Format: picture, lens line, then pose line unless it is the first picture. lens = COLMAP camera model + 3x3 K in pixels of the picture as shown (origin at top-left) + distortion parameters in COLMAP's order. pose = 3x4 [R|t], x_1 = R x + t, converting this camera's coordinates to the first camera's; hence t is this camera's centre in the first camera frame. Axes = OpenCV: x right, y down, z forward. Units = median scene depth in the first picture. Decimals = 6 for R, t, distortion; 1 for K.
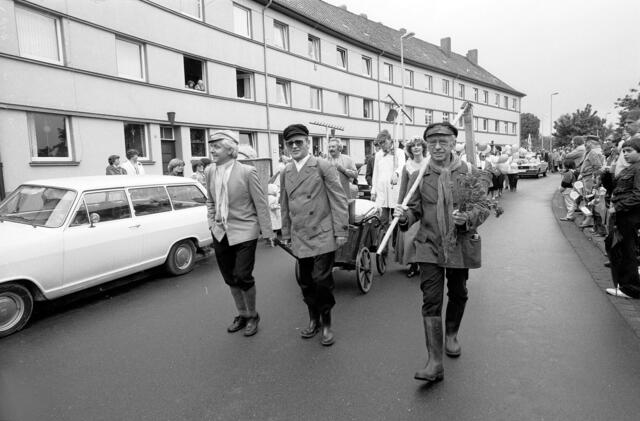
lens RADIAL K [[429.2, 0, 315.1], [0, 429.2, 205.2], [0, 0, 1]] dist [-0.044096, 0.027626]
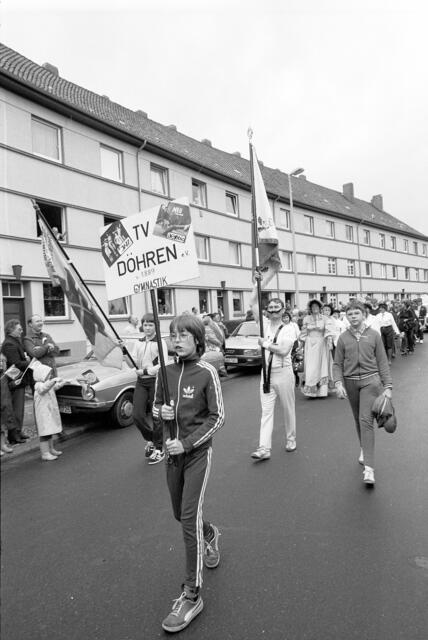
lens RADIAL K [[435.0, 0, 221.4], [0, 435.0, 317.5], [0, 0, 1]] dist [-0.046804, 0.039886]
pose [[0.999631, -0.024057, -0.012644, 0.060191], [0.022764, 0.995310, -0.094016, -0.018536], [0.014847, 0.093693, 0.995490, 0.121950]]
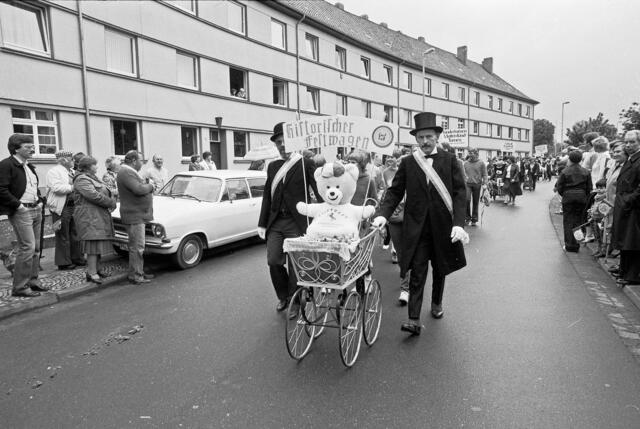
lens RADIAL K [[435.0, 0, 324.4], [0, 435.0, 208.8], [0, 0, 1]] dist [-0.046804, 0.039886]
pose [[0.999811, 0.019035, -0.003870, -0.037562], [-0.019027, 0.999817, 0.001958, 0.012636], [0.003907, -0.001884, 0.999991, -0.112171]]
